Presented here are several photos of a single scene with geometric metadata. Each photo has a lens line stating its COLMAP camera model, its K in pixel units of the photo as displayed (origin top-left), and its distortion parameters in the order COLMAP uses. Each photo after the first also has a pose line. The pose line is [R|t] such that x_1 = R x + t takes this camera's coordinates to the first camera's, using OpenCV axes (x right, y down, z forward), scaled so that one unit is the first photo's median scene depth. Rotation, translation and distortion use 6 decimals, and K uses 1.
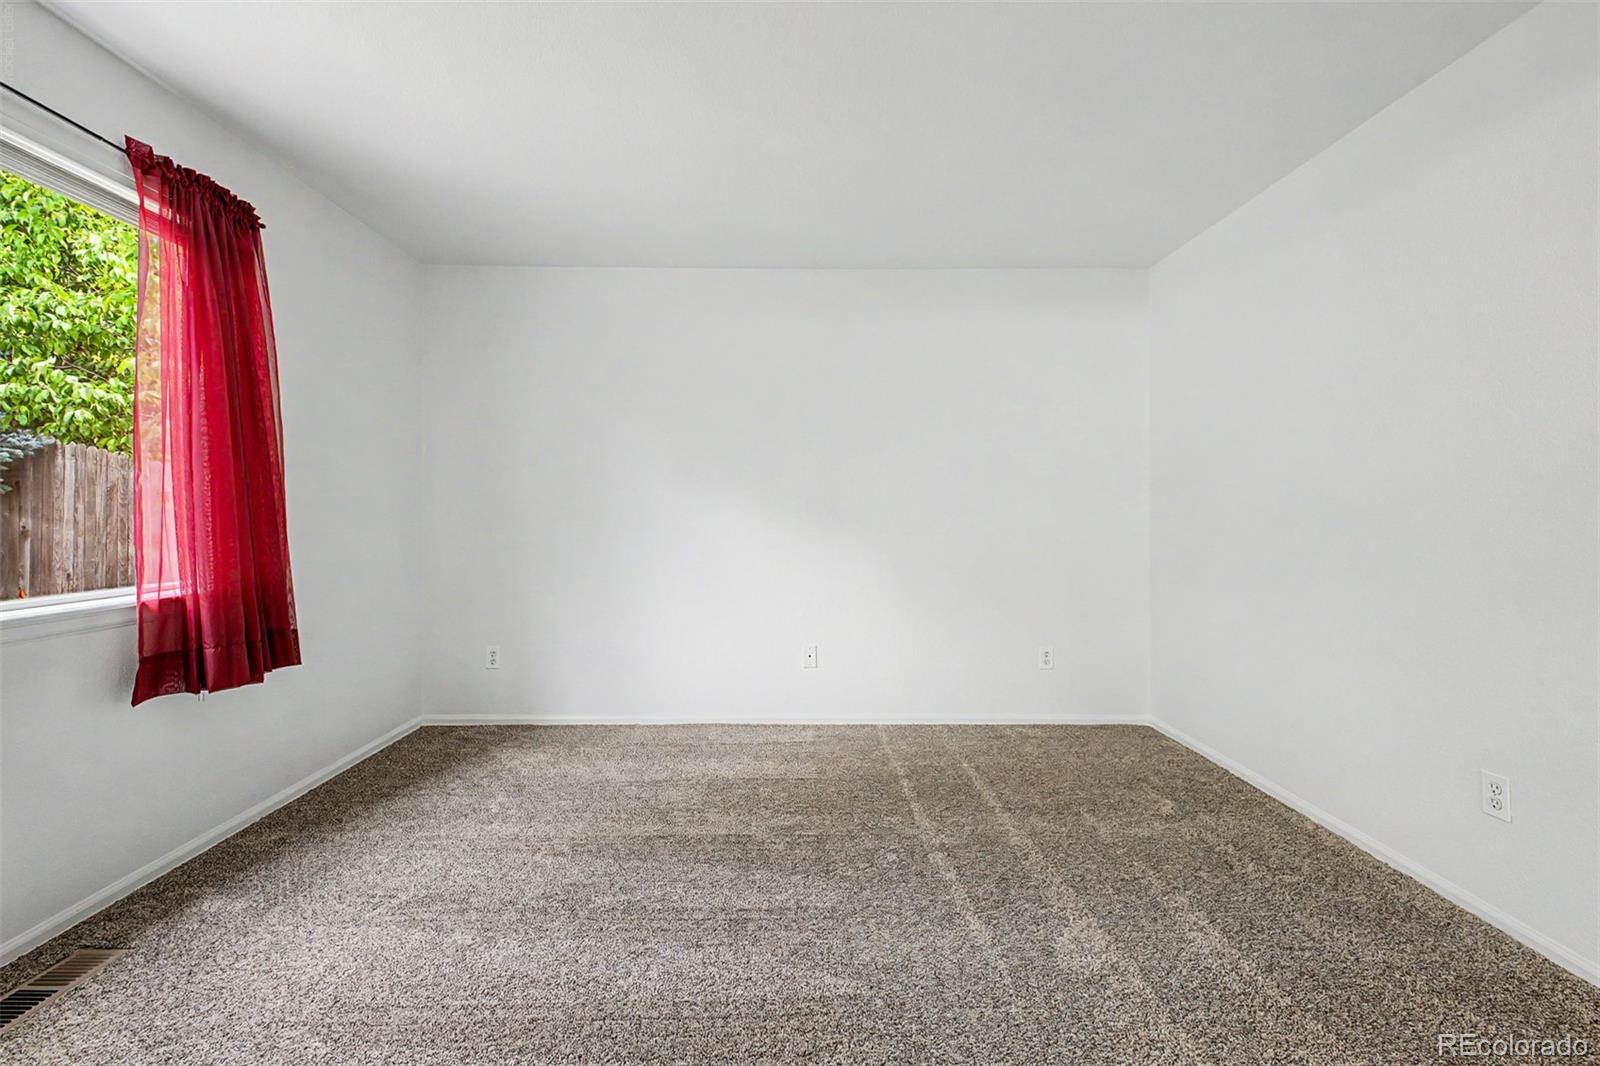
lens RADIAL K [[674.0, 0, 797.5], [0, 674.0, 511.0], [0, 0, 1]] dist [0.015468, -0.000439]
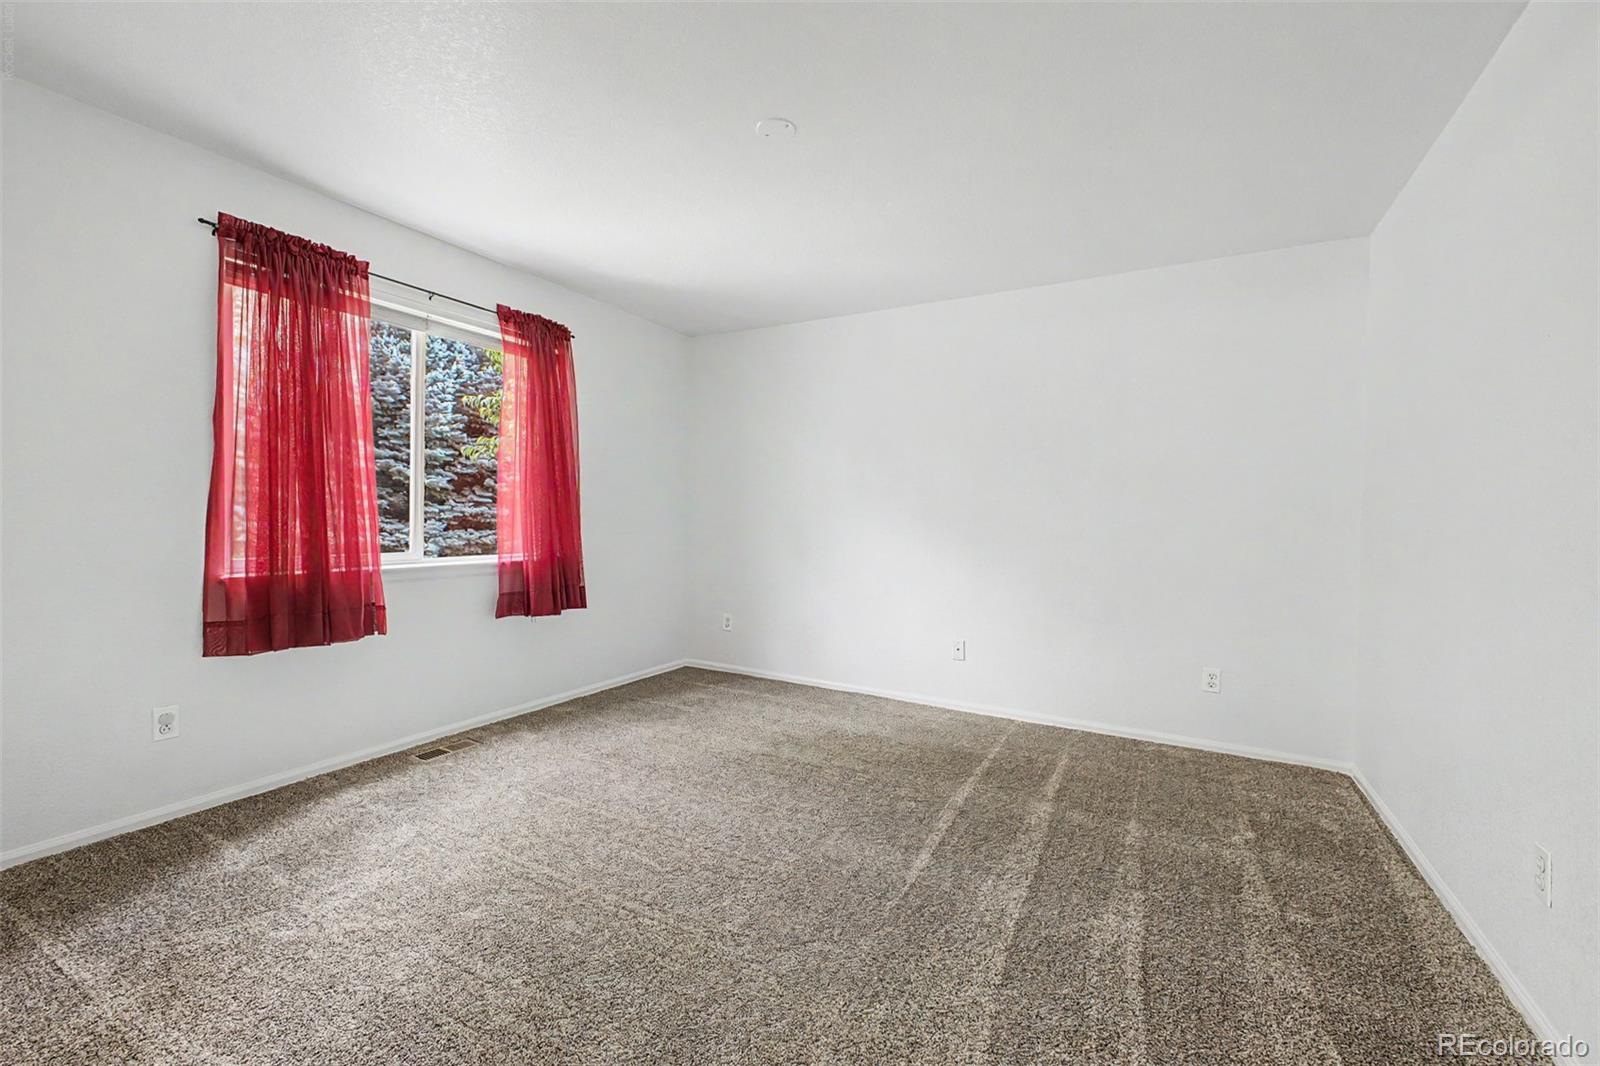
lens RADIAL K [[638.0, 0, 800.0], [0, 638.0, 533.0], [0, 0, 1]] dist [0.019990, -0.000451]
pose [[0.882406, 0.033079, -0.469324, 0.450627], [-0.020879, 0.999296, 0.031176, -0.011544], [0.470024, -0.017710, 0.882476, -0.103275]]
